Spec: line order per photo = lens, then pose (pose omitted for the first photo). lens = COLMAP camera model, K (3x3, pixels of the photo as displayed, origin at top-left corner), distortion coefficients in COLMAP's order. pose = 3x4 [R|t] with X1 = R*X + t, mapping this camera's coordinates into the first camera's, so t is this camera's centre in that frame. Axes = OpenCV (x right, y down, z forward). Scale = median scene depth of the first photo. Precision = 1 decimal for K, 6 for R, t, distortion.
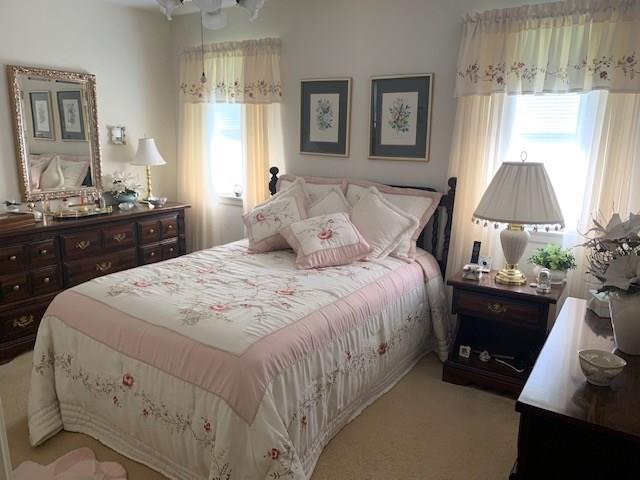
lens RADIAL K [[470.1, 0, 321.9], [0, 470.1, 252.4], [0, 0, 1]] dist [0.056852, -0.129966]
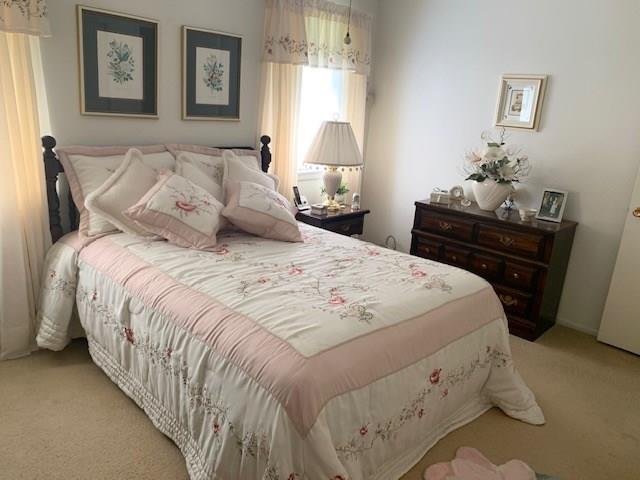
lens RADIAL K [[489.5, 0, 320.0], [0, 489.5, 240.0], [0, 0, 1]] dist [-0.012789, -0.001359]
pose [[0.203305, -0.267179, 0.941957, -0.829989], [0.179910, 0.955862, 0.232293, -0.163030], [-0.962445, 0.122241, 0.242399, 0.611579]]
